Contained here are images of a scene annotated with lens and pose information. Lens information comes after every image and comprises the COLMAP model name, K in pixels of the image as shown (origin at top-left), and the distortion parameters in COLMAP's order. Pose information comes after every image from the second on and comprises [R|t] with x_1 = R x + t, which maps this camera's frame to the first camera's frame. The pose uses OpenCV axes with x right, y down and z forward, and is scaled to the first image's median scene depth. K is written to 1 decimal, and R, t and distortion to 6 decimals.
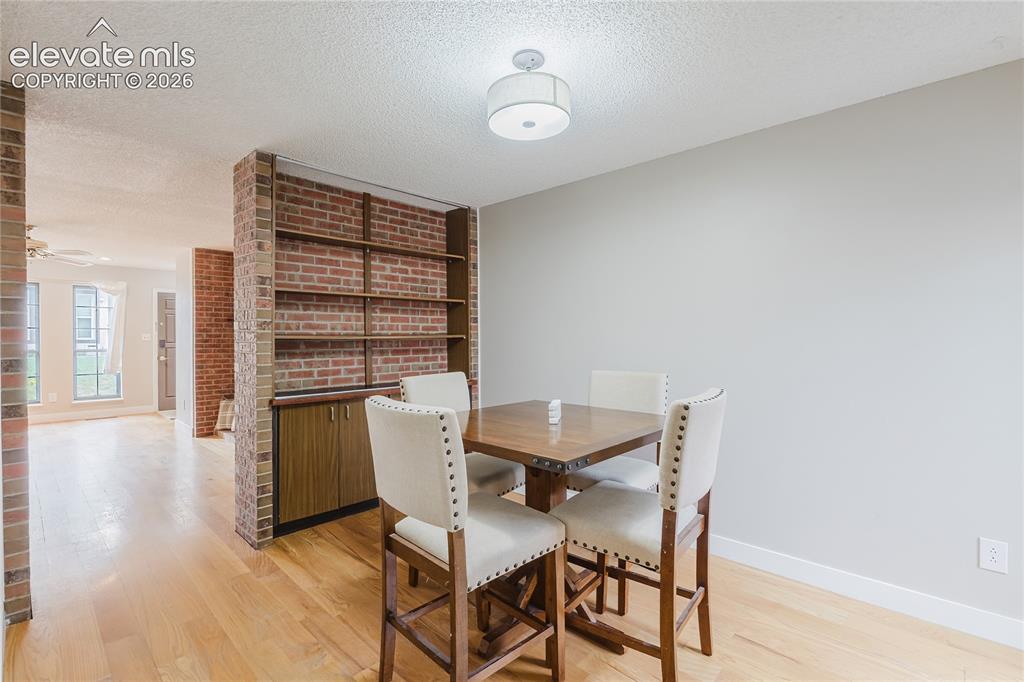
lens RADIAL K [[465.7, 0, 516.8], [0, 465.7, 338.7], [0, 0, 1]] dist [0.000714, 0.000237]
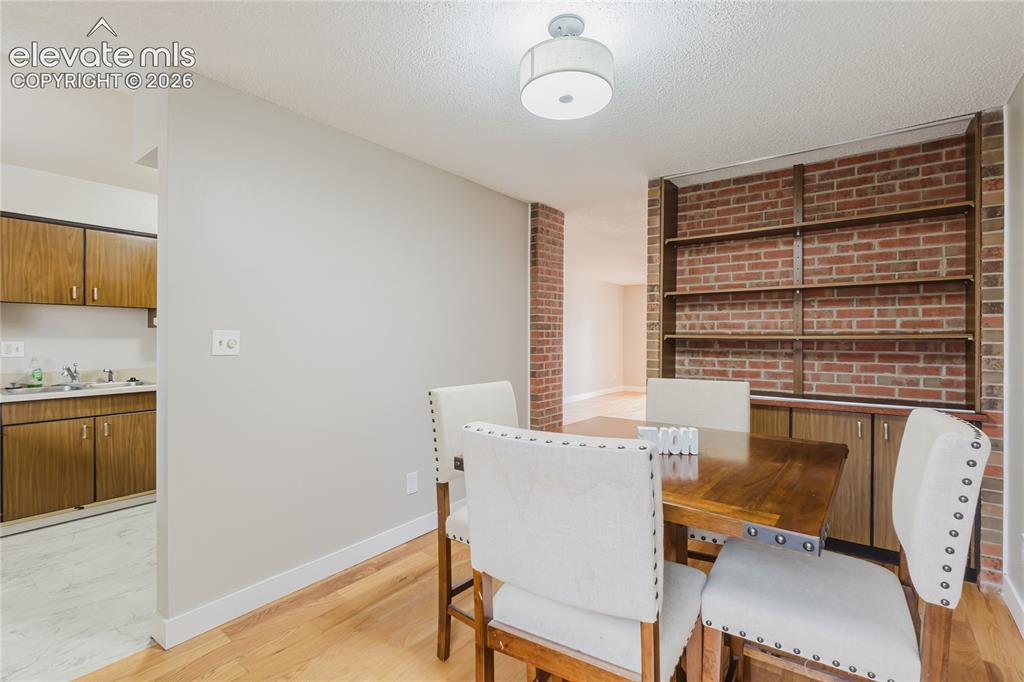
lens RADIAL K [[465.7, 0, 516.8], [0, 465.7, 338.7], [0, 0, 1]] dist [0.000714, 0.000237]
pose [[0.110173, 0.008129, -0.993879, 0.459477], [-0.007993, 0.999941, 0.007292, -0.002190], [0.993880, 0.007141, 0.110232, 0.410390]]
